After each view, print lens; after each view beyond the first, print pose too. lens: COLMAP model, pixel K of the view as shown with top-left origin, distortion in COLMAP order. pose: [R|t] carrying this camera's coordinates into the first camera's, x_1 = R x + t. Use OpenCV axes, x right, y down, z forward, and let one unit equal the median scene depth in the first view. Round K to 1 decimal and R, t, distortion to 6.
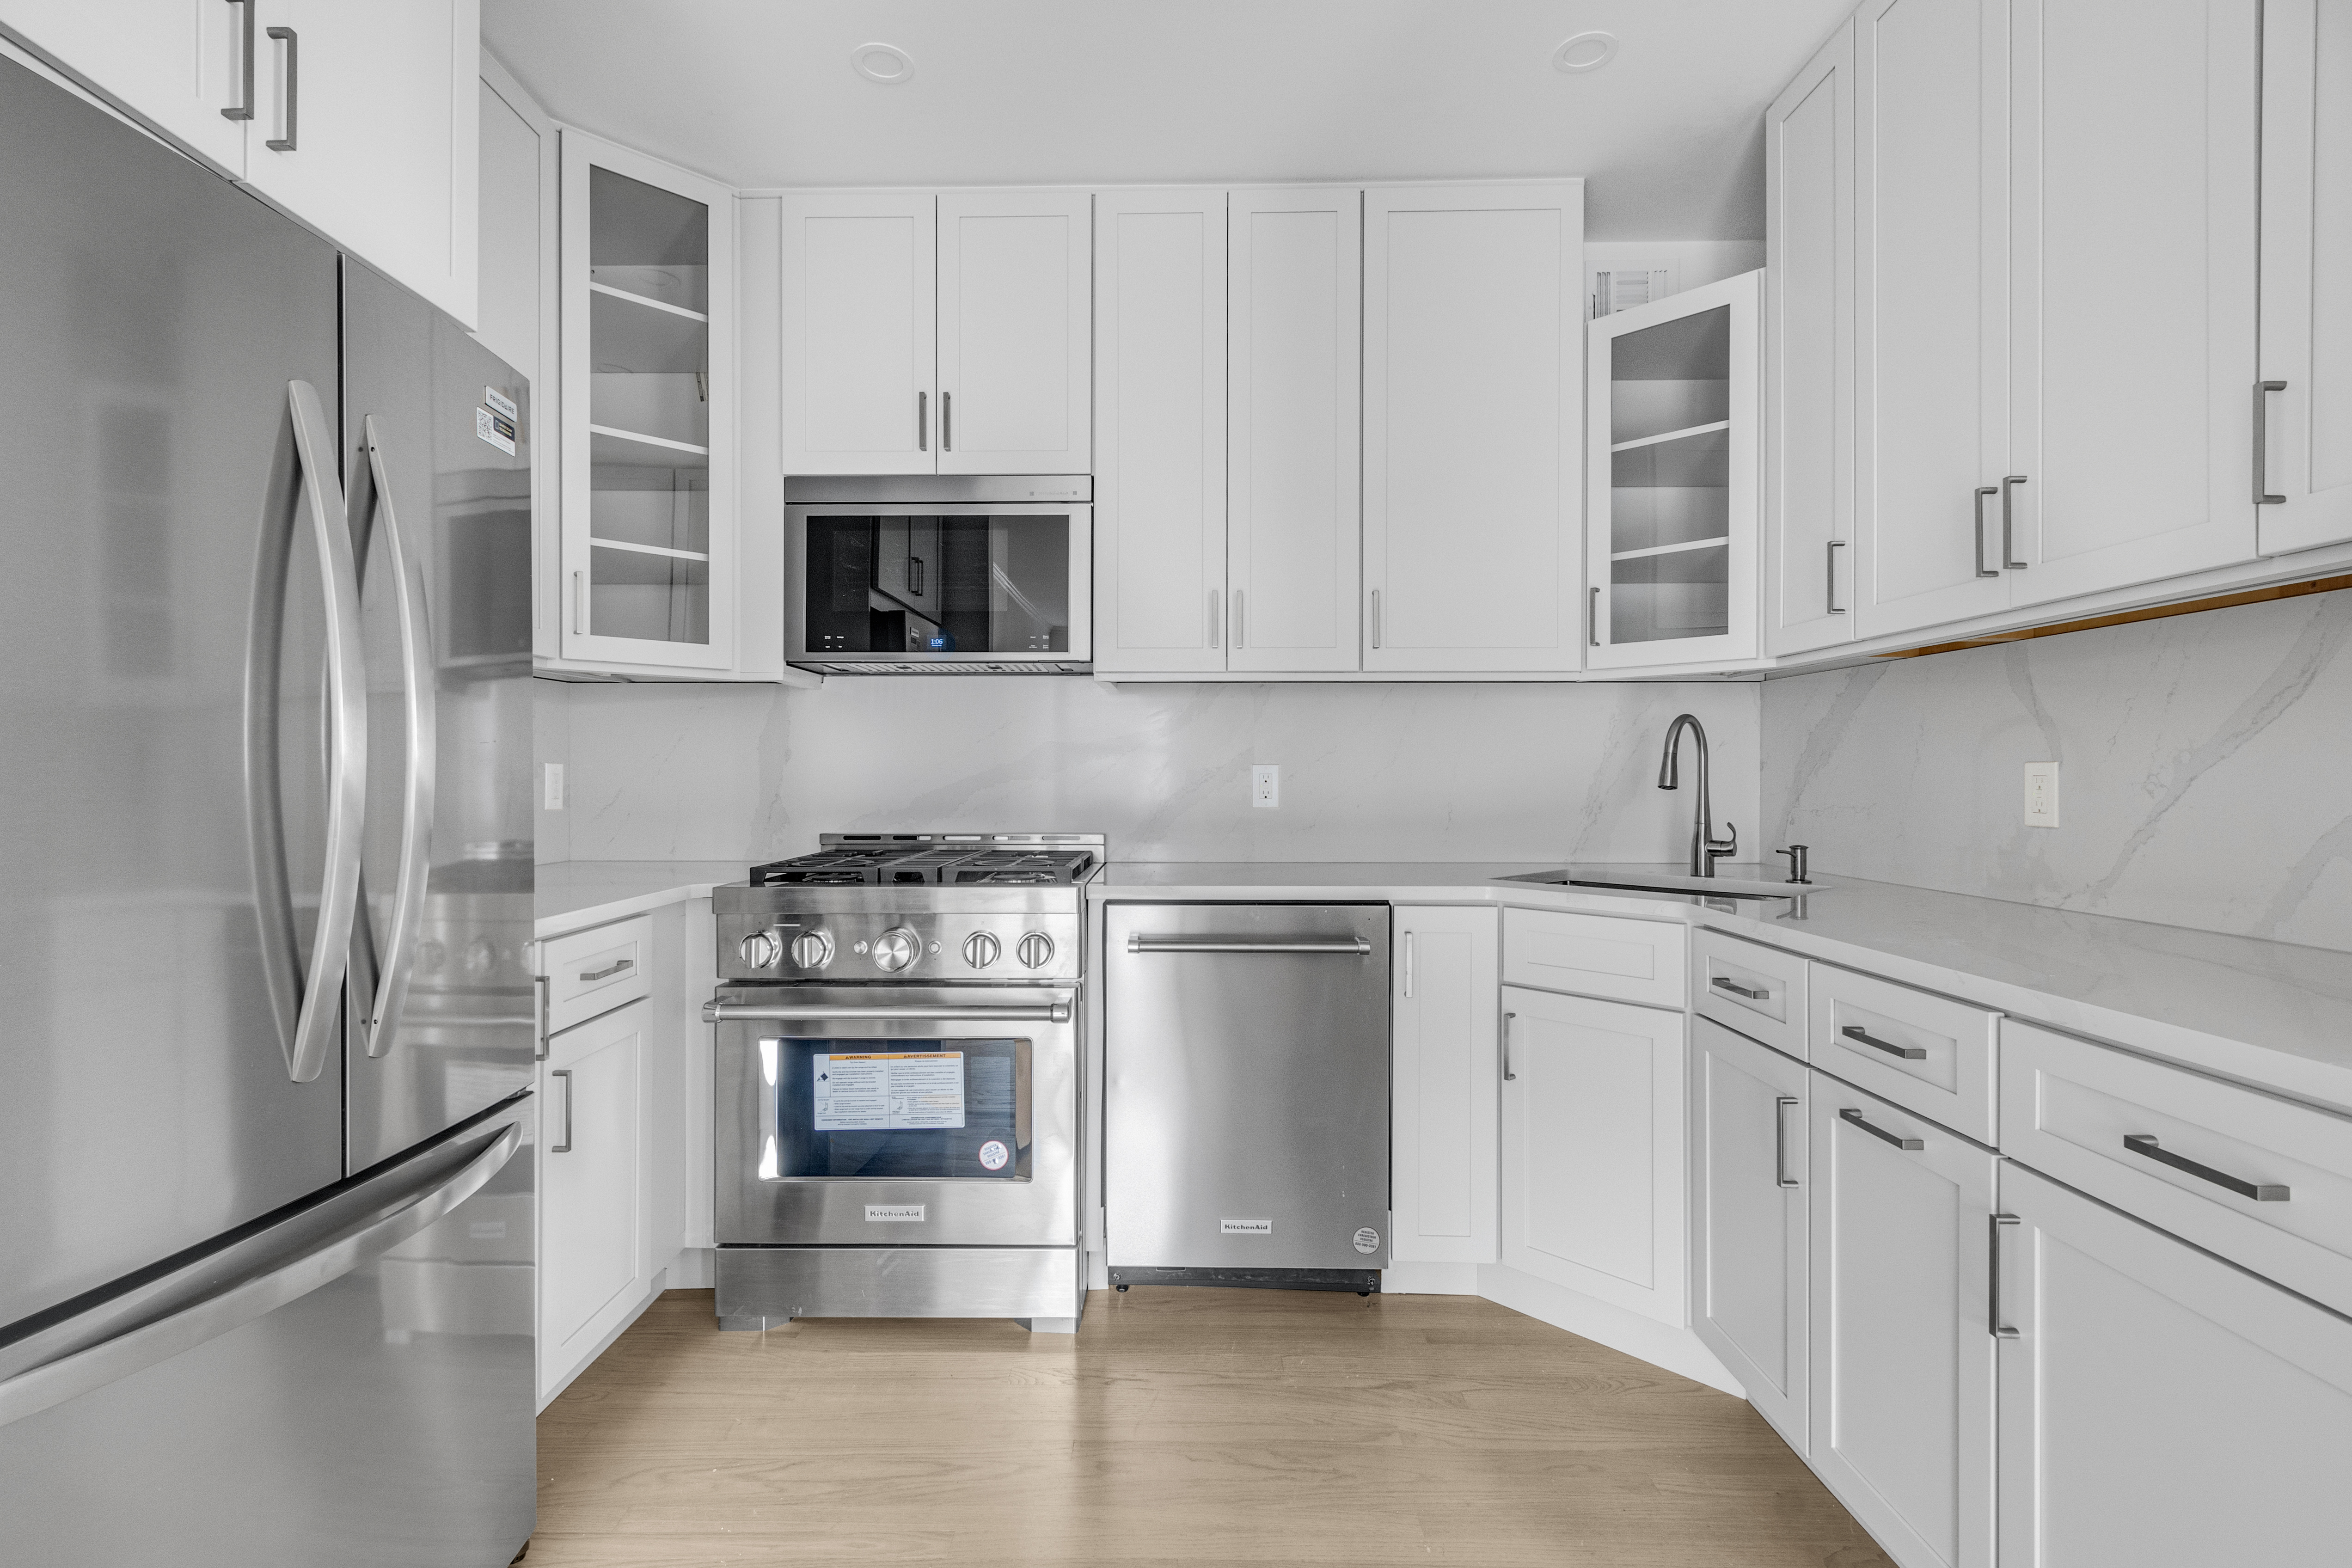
lens RADIAL K [[1078.2, 0, 1176.0], [0, 1078.2, 784.0], [0, 0, 1]] dist [-0.003304, -0.001012]
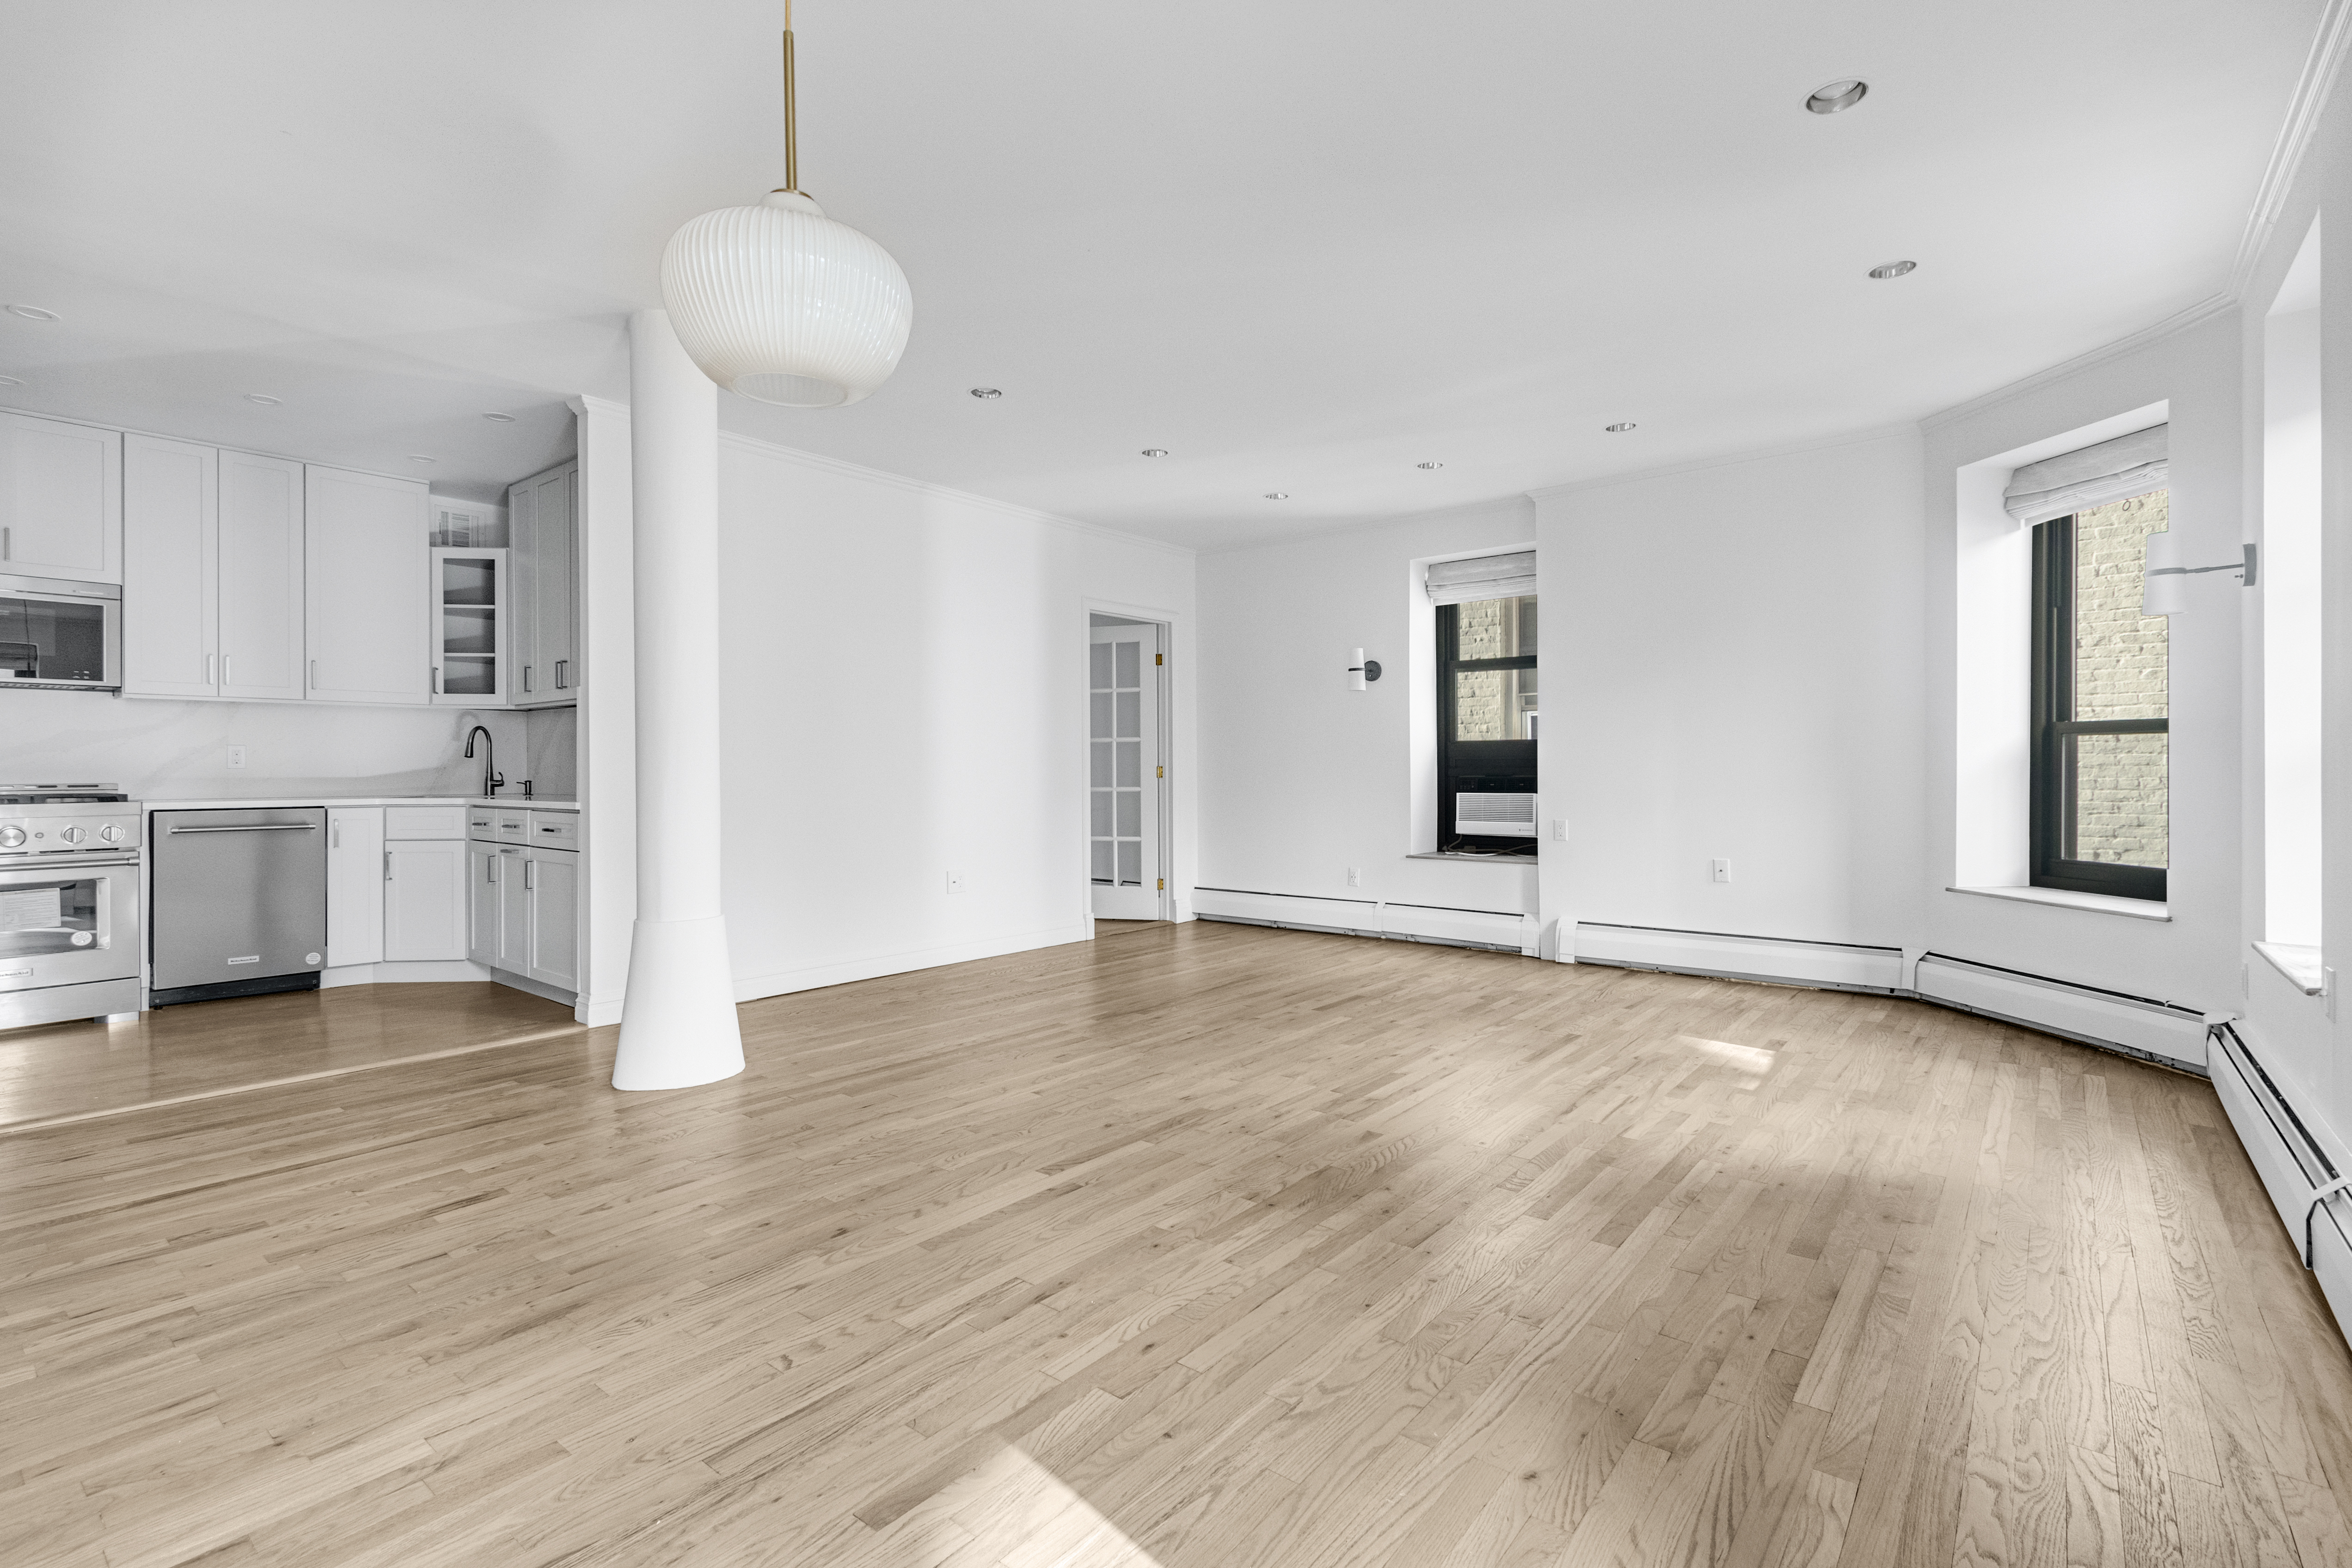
lens RADIAL K [[1078.2, 0, 1176.0], [0, 1078.2, 784.0], [0, 0, 1]] dist [-0.003304, -0.001012]
pose [[0.629436, -0.010765, 0.776978, -0.401699], [0.008234, 0.999940, 0.007183, 0.058006], [-0.777009, 0.001877, 0.629487, -1.683015]]
